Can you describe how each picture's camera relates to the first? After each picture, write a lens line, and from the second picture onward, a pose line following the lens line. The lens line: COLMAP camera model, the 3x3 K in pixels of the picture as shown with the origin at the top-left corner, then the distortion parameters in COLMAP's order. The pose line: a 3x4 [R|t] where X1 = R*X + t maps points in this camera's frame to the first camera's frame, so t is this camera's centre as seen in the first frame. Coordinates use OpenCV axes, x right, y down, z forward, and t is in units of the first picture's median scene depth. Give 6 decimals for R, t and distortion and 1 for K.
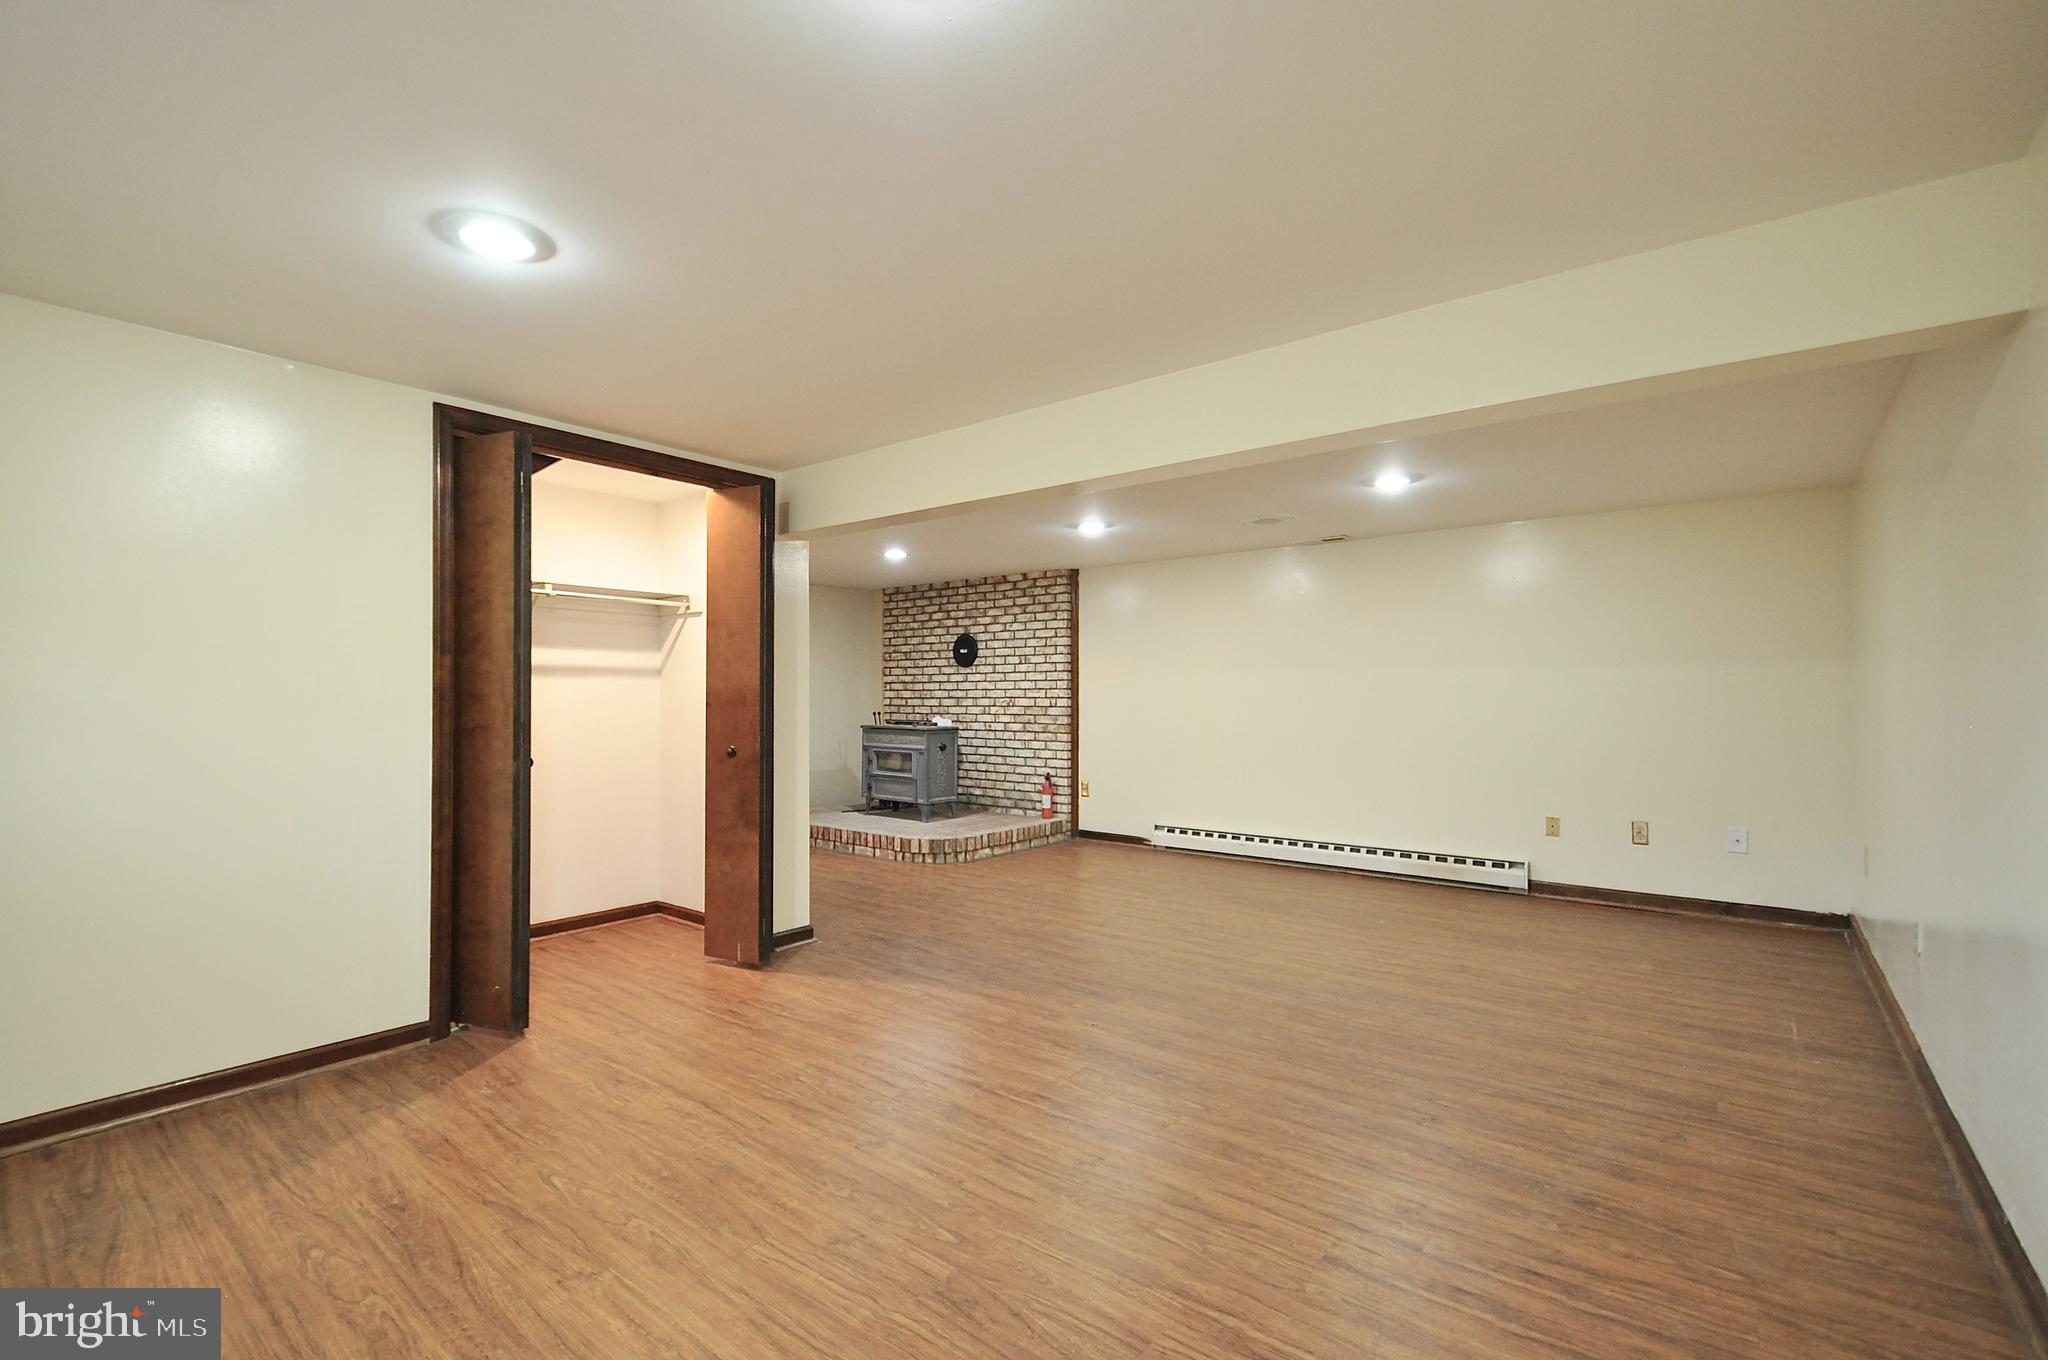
lens RADIAL K [[893.5, 0, 1019.7], [0, 893.5, 687.2], [0, 0, 1]] dist [0.006471, -0.001105]
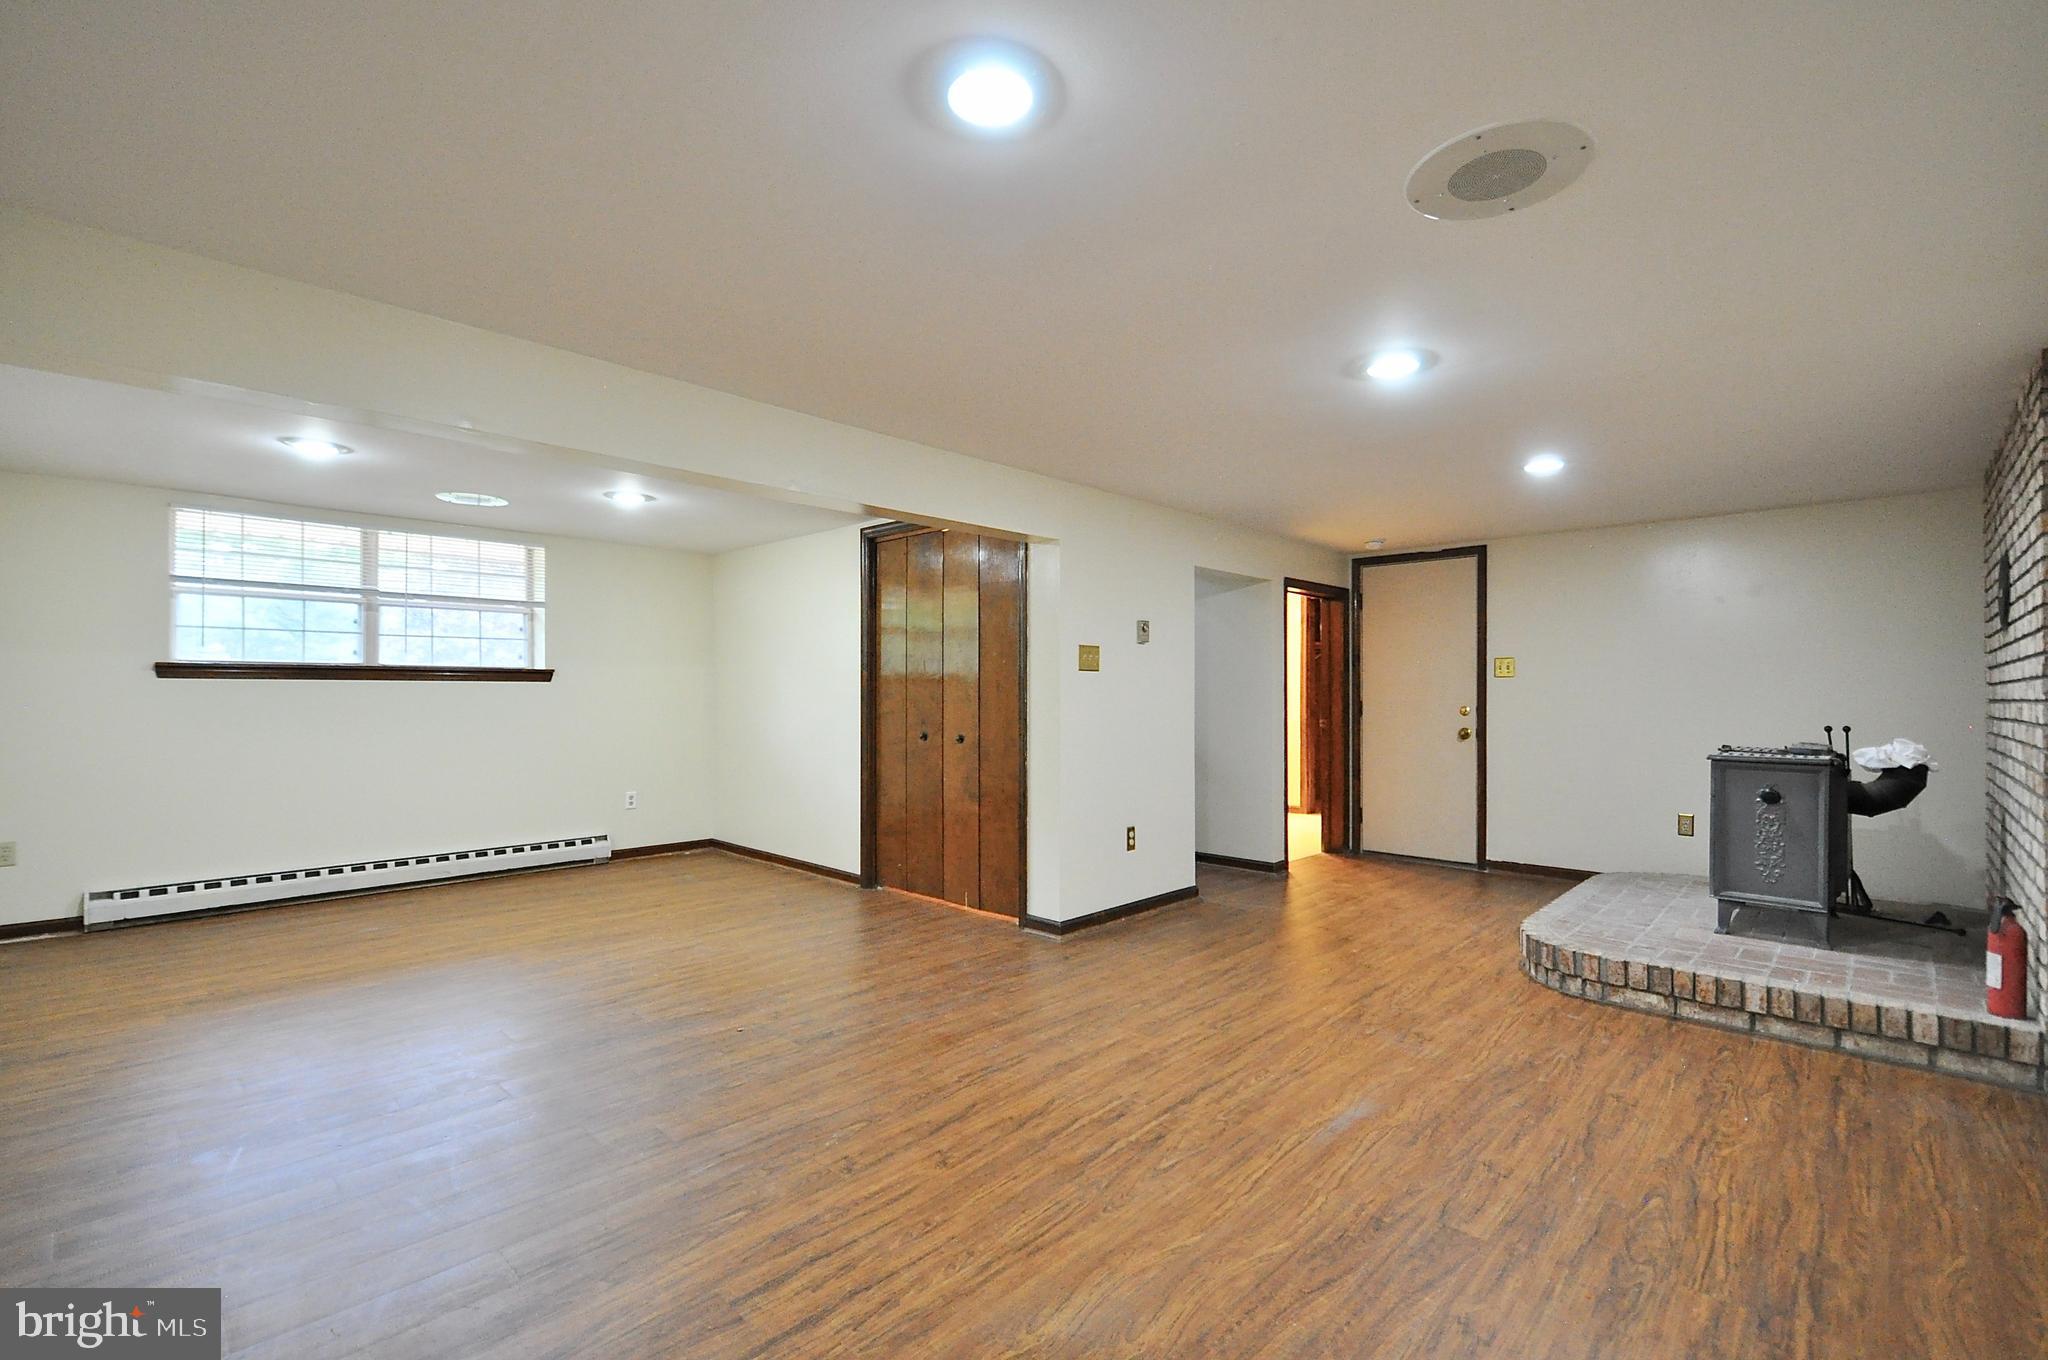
lens RADIAL K [[893.5, 0, 1019.7], [0, 893.5, 687.2], [0, 0, 1]] dist [0.006471, -0.001105]
pose [[-0.095856, -0.013059, -0.995310, 0.745834], [0.006936, 0.999881, -0.013787, 0.015725], [0.995371, -0.008225, -0.095754, 1.020055]]
